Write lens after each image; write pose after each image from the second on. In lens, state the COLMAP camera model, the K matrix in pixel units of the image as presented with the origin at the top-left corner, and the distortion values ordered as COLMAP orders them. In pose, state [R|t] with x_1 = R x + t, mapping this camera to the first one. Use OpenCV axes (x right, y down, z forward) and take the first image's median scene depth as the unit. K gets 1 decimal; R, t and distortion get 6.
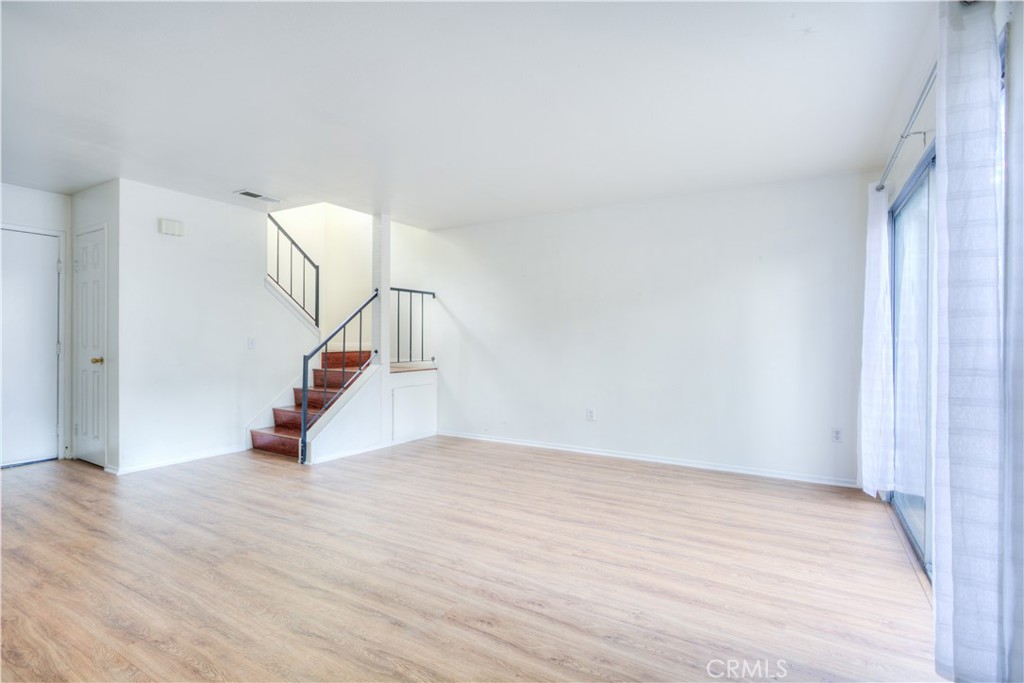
lens RADIAL K [[499.1, 0, 509.0], [0, 499.1, 339.9], [0, 0, 1]] dist [-0.016732, 0.006983]
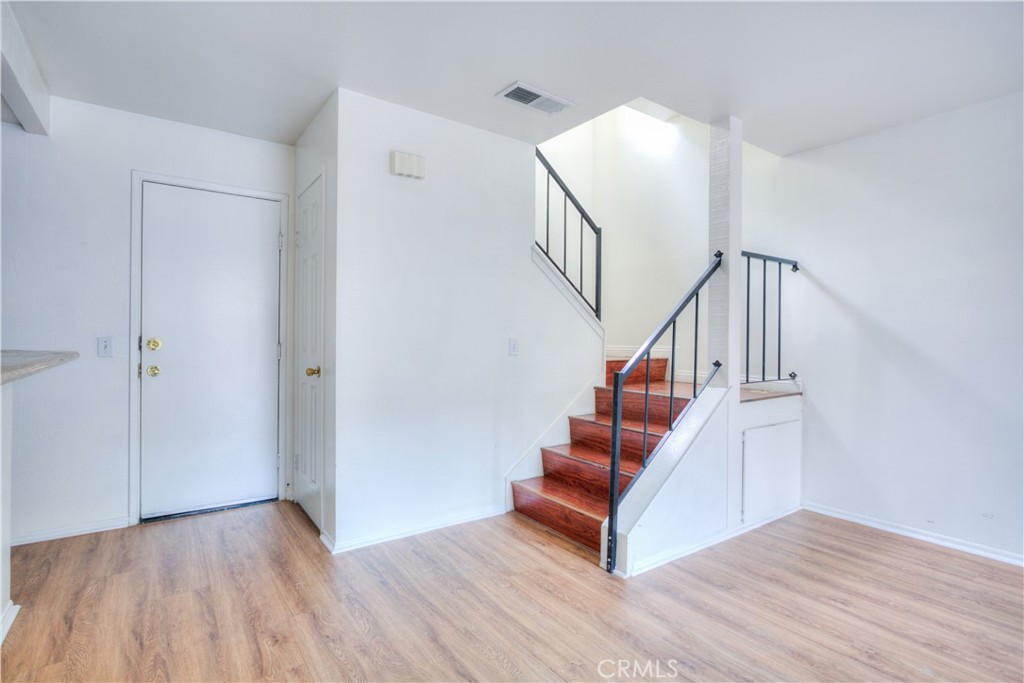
lens RADIAL K [[499.1, 0, 509.0], [0, 499.1, 339.9], [0, 0, 1]] dist [-0.016732, 0.006983]
pose [[0.916597, 0.006650, -0.399758, -0.317507], [-0.006185, 0.999978, 0.002454, -0.004444], [0.399765, 0.000223, 0.916618, 0.486168]]
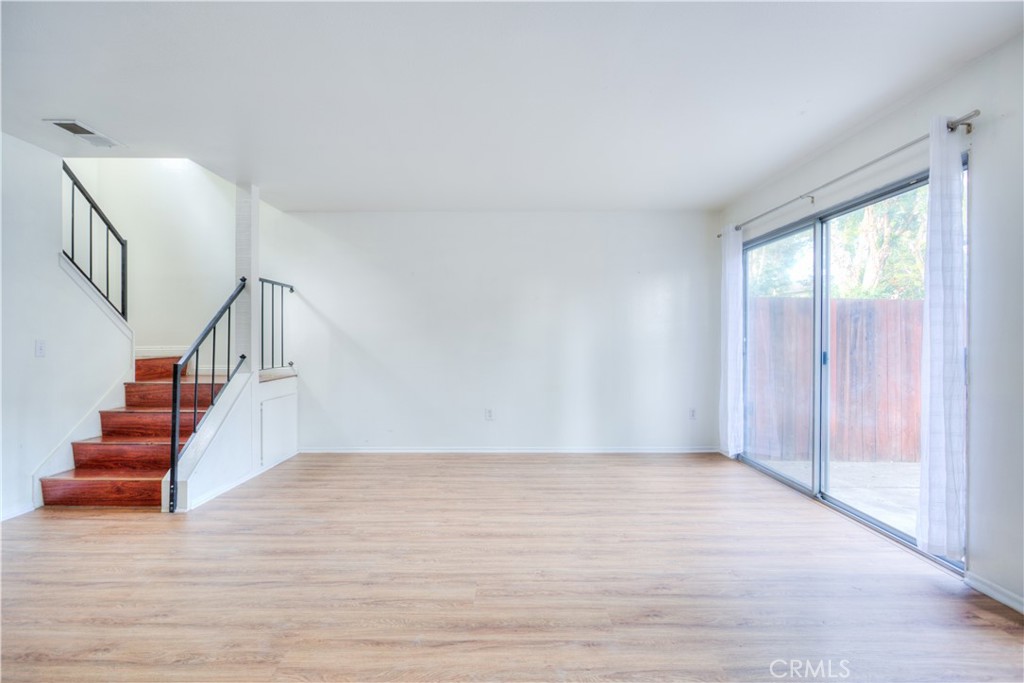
lens RADIAL K [[499.1, 0, 509.0], [0, 499.1, 339.9], [0, 0, 1]] dist [-0.016732, 0.006983]
pose [[0.853388, -0.003490, 0.521265, -0.391547], [0.003279, 0.999994, 0.001327, -0.003805], [-0.521266, 0.000577, 0.853394, 0.127632]]
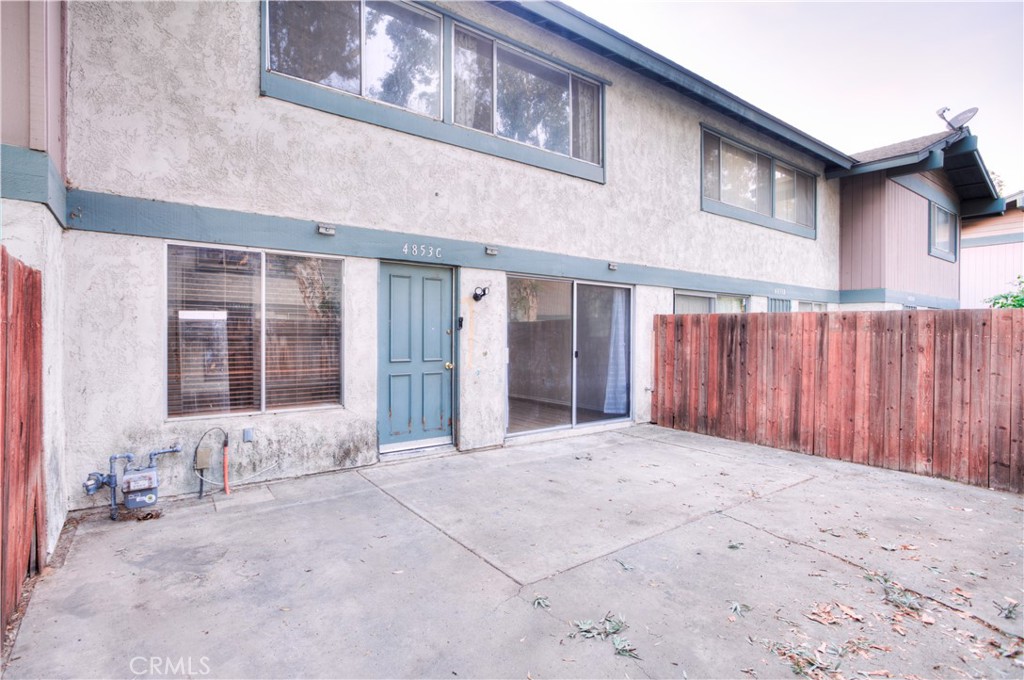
lens RADIAL K [[499.1, 0, 509.0], [0, 499.1, 338.4], [0, 0, 1]] dist [-0.016732, 0.006983]
pose [[0.925481, -0.000249, -0.378795, 0.905804], [0.000455, 1.000000, 0.000454, -0.022250], [0.378794, -0.000593, 0.925481, -0.994154]]
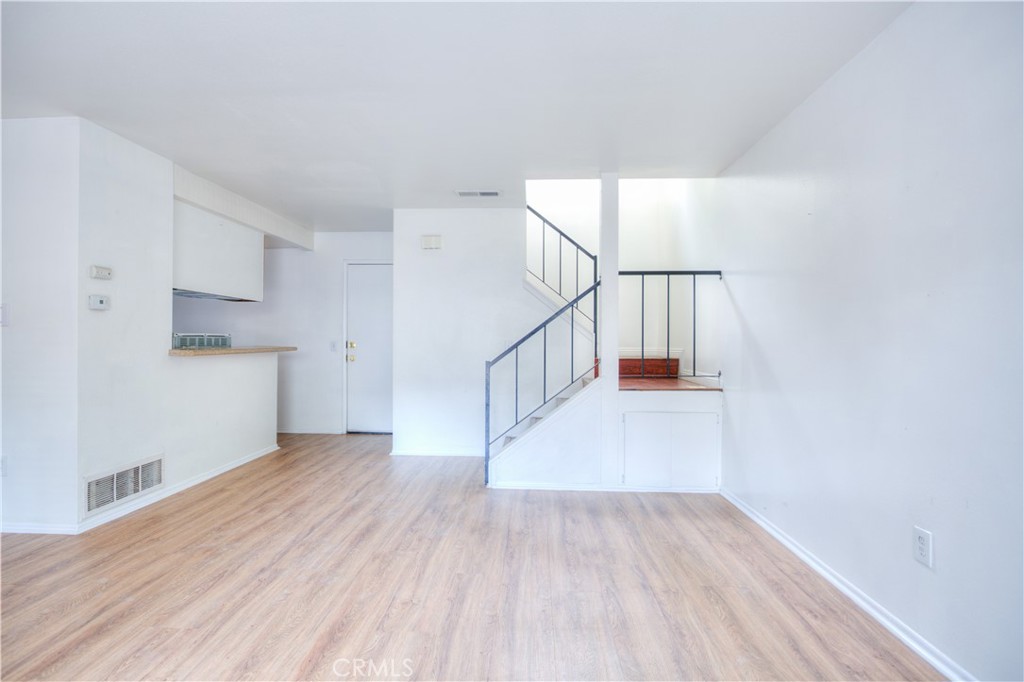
lens RADIAL K [[500.4, 0, 507.3], [0, 500.4, 340.7], [0, 0, 1]] dist [-0.013364, 0.006173]
pose [[0.471564, -0.001551, -0.881830, 0.404156], [-0.003720, 0.999986, -0.003748, -0.001872], [0.881824, 0.005048, 0.471552, 0.649401]]
